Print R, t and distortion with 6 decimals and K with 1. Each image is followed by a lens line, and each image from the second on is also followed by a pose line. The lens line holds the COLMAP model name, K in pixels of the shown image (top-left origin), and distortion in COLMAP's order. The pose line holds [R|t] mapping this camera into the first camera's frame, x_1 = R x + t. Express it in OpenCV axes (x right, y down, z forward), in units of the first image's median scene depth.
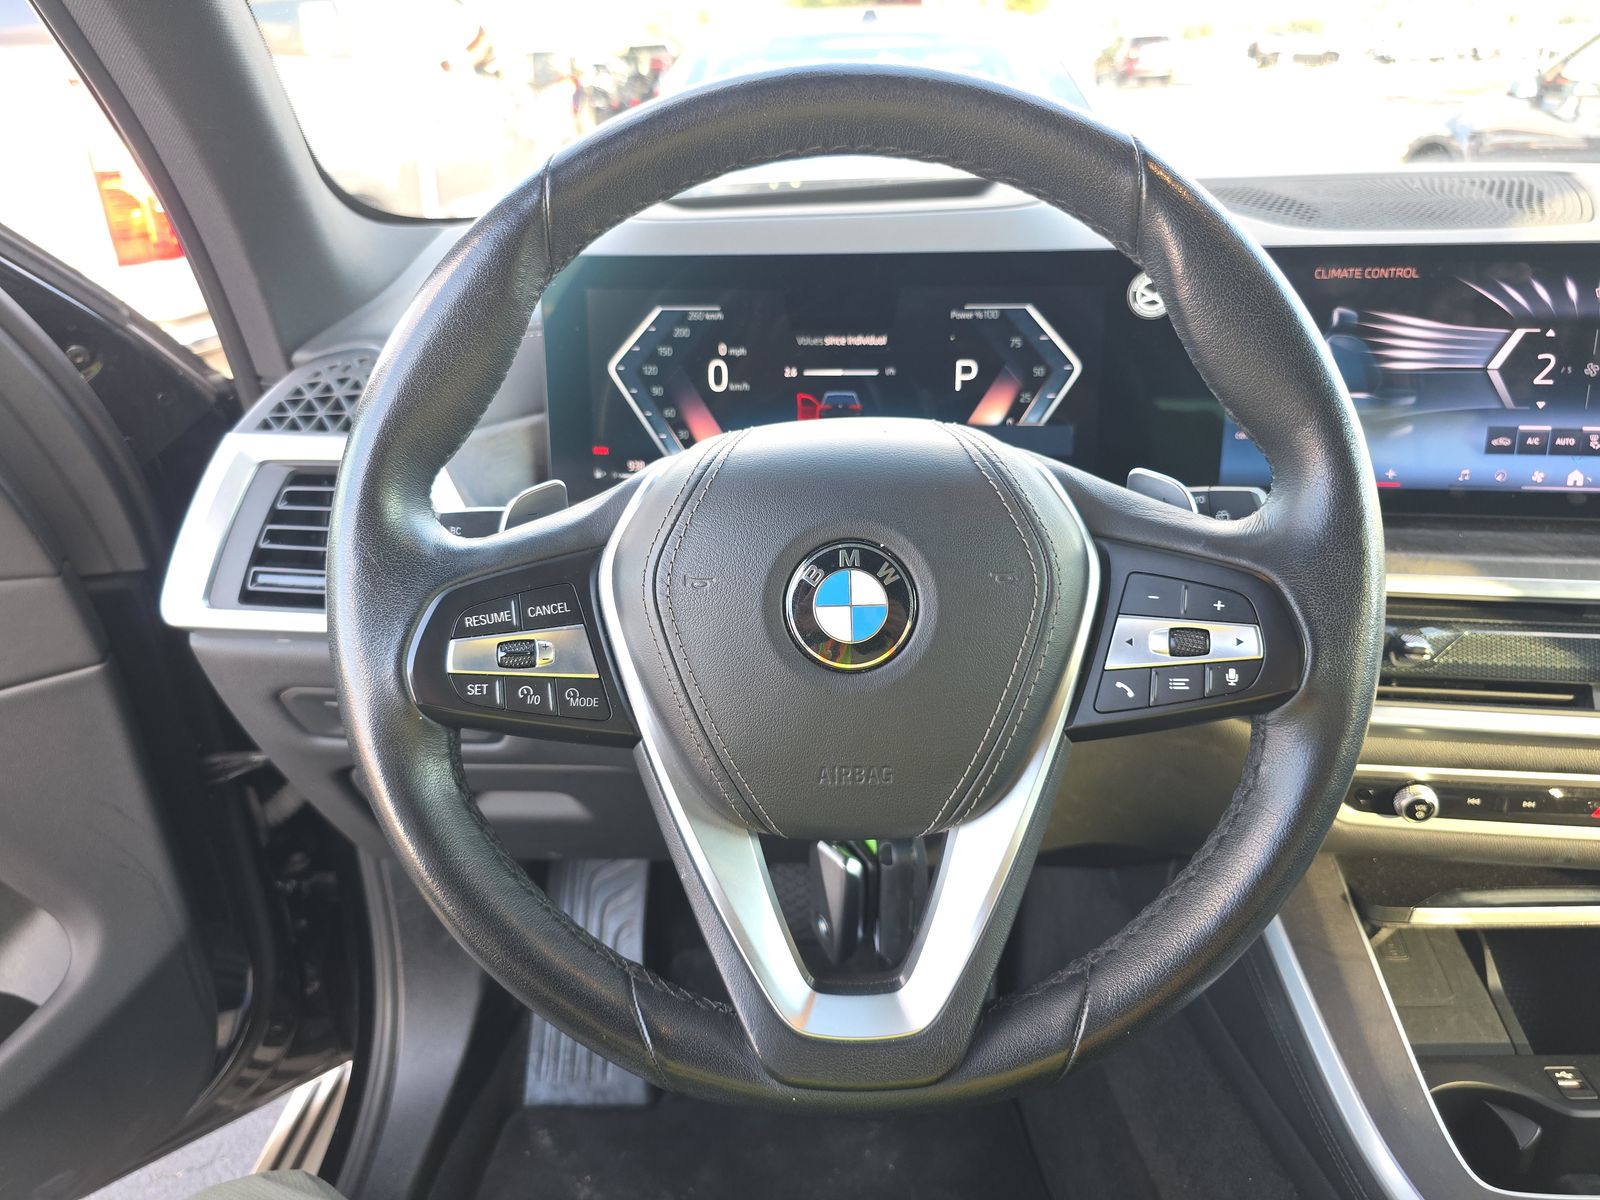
lens RADIAL K [[1079.2, 0, 796.2], [0, 1079.2, 592.2], [0, 0, 1]] dist [0.035828, -0.032515]
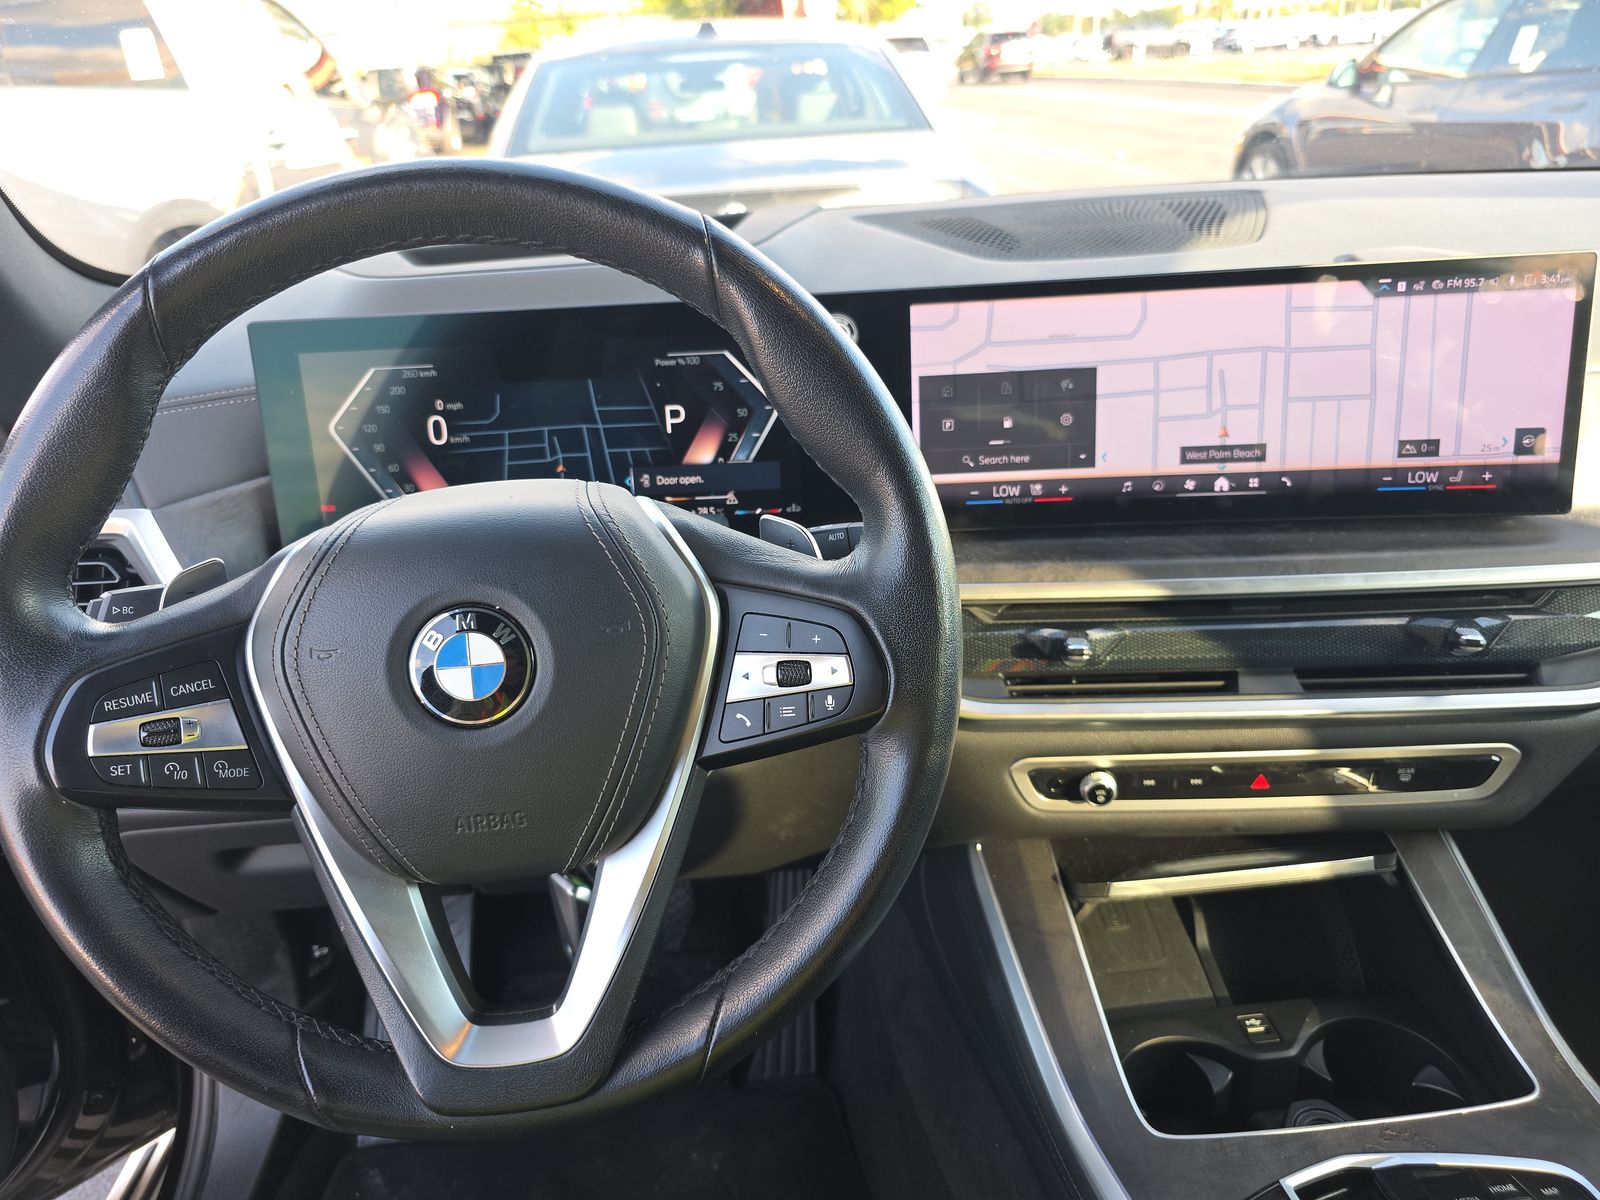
lens RADIAL K [[1079.2, 0, 796.1], [0, 1079.2, 598.6], [0, 0, 1]] dist [0.035828, -0.032515]
pose [[0.994495, -0.068441, 0.079342, 0.194643], [0.068094, 0.997654, 0.007078, -0.026407], [-0.079641, -0.001636, 0.996822, -0.067039]]
